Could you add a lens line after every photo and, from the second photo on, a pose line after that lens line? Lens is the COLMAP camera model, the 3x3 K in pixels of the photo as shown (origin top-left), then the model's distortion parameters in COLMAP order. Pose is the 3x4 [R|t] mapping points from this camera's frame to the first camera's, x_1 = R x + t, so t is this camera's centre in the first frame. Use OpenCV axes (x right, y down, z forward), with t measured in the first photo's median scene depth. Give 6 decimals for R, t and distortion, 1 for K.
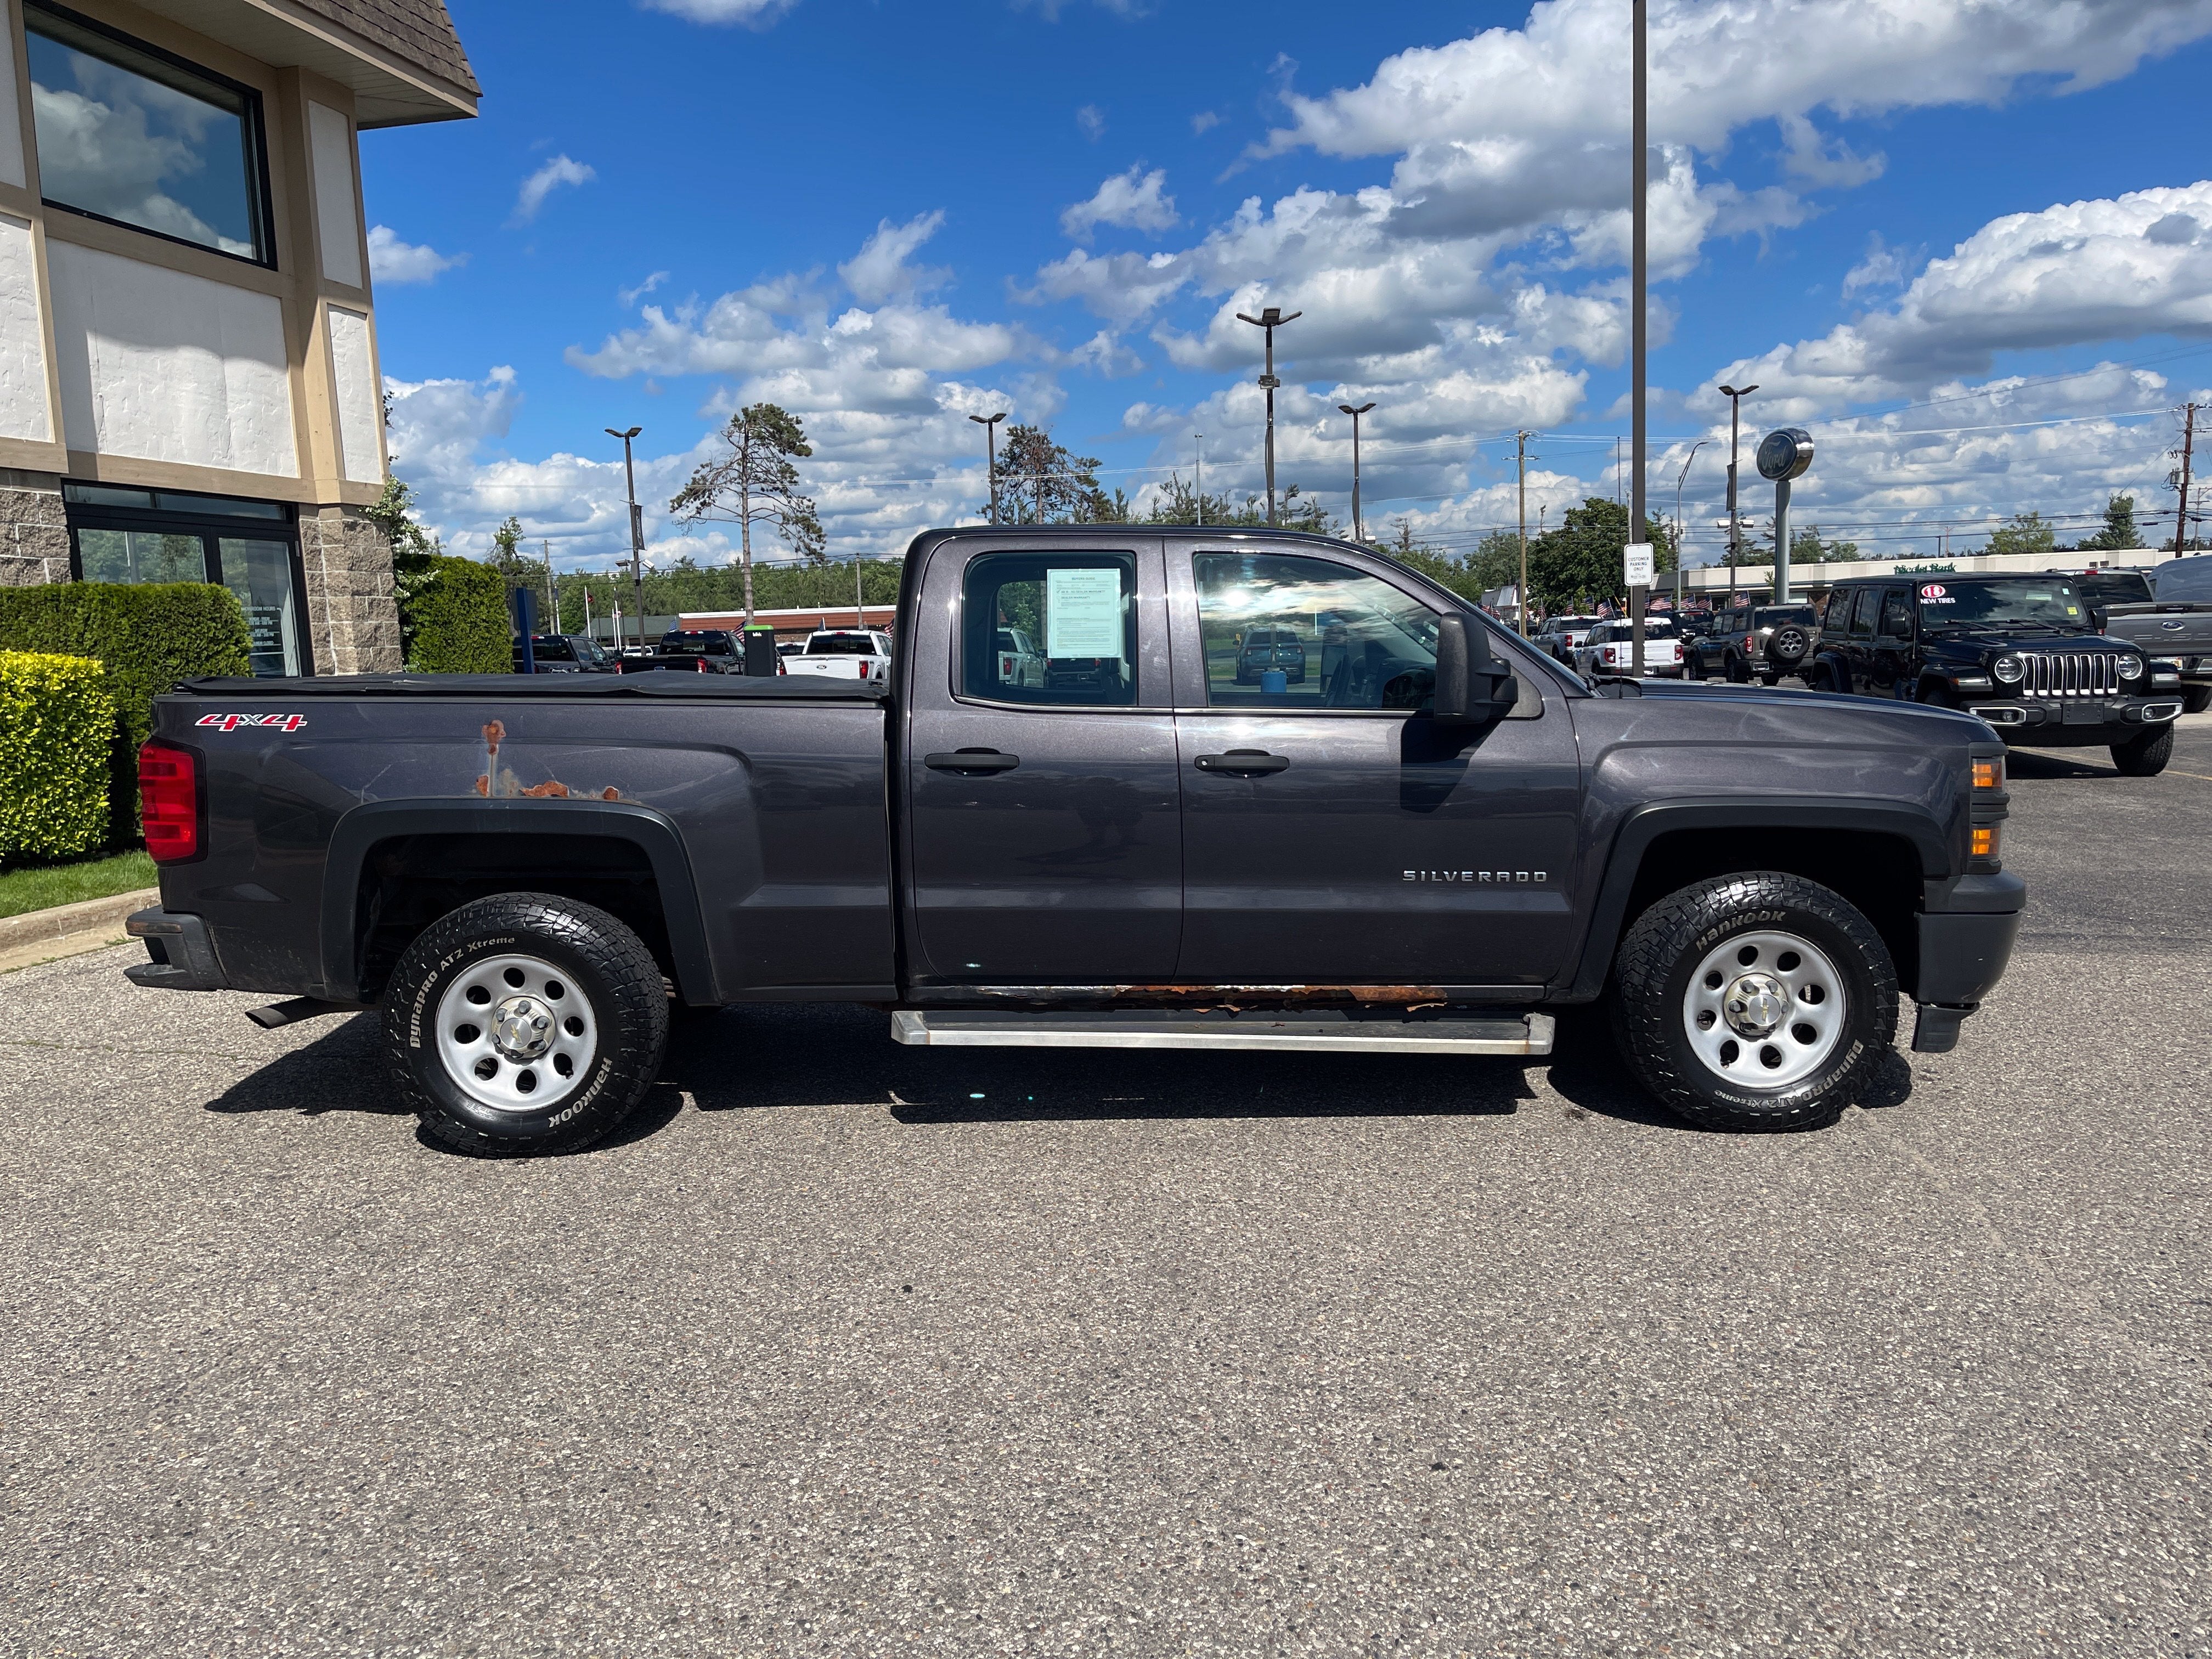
lens RADIAL K [[1666.2, 0, 1061.8], [0, 1666.2, 818.3], [0, 0, 1]] dist [0.048476, -0.050078]
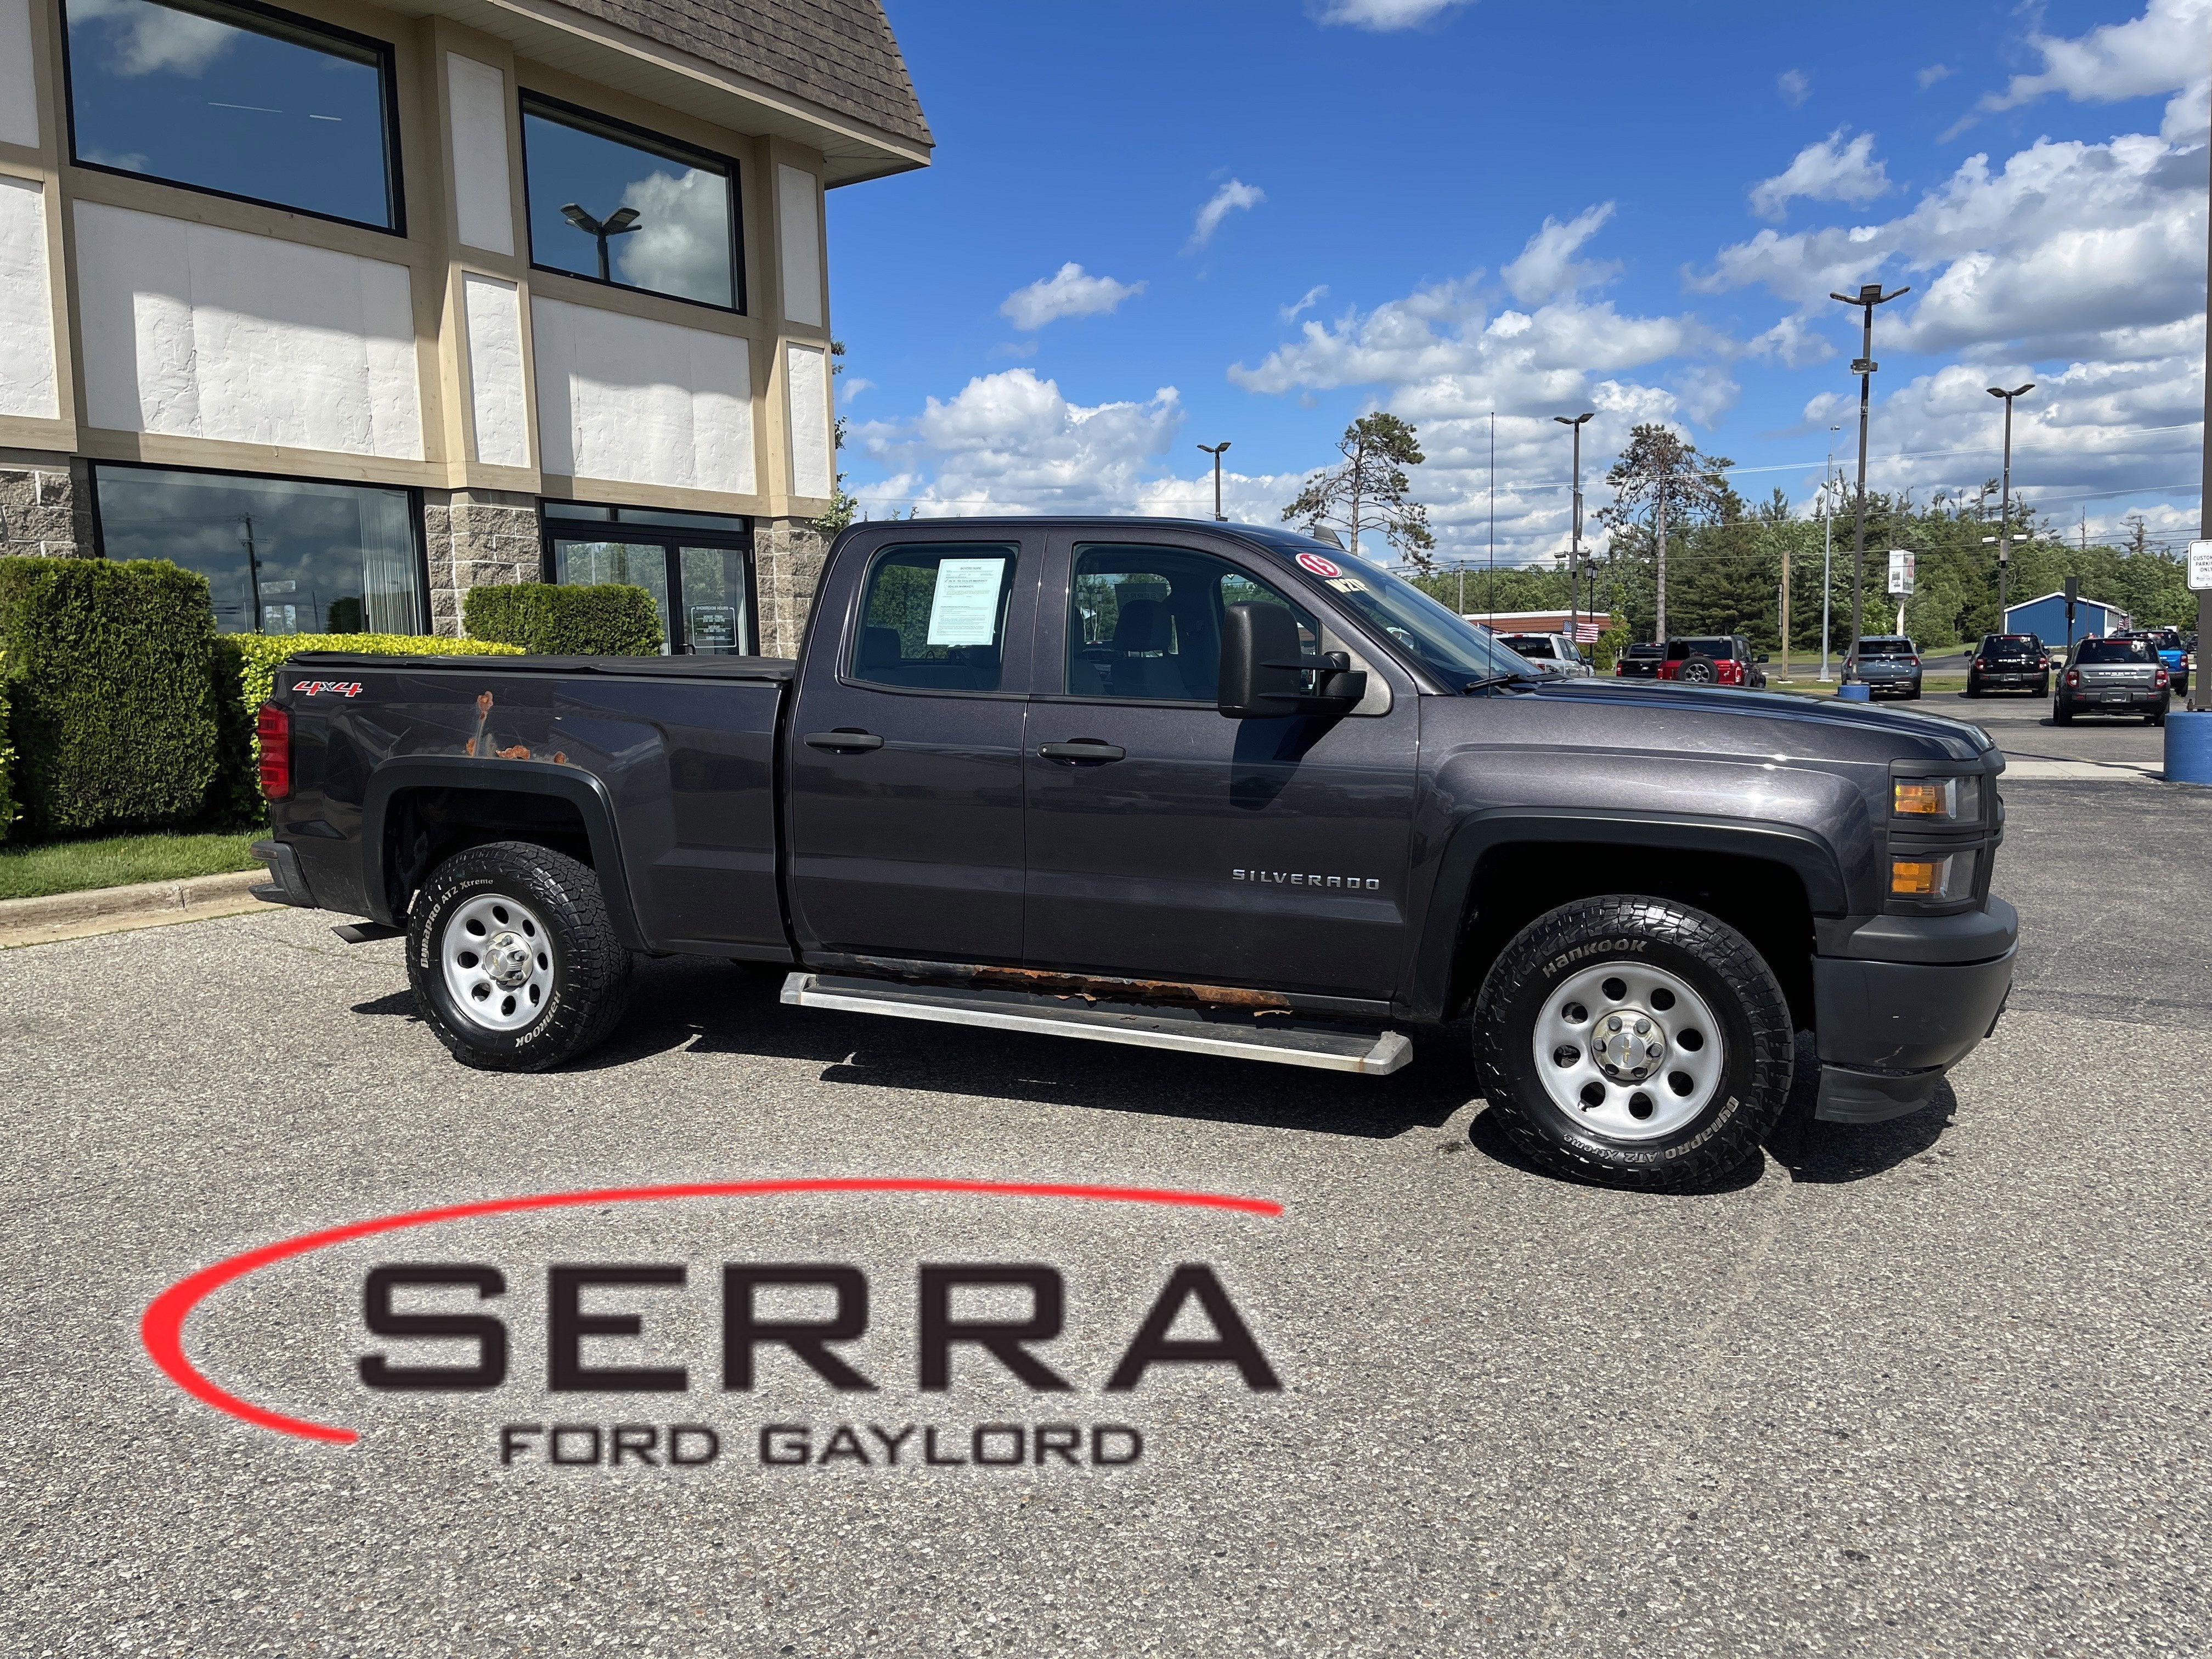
lens RADIAL K [[1666.2, 0, 1084.8], [0, 1666.2, 808.9], [0, 0, 1]] dist [0.048476, -0.050078]
pose [[0.930291, 0.048188, -0.363643, 0.421417], [-0.052102, 0.998641, -0.000955, 0.001922], [0.363103, 0.019835, 0.931538, 0.061551]]
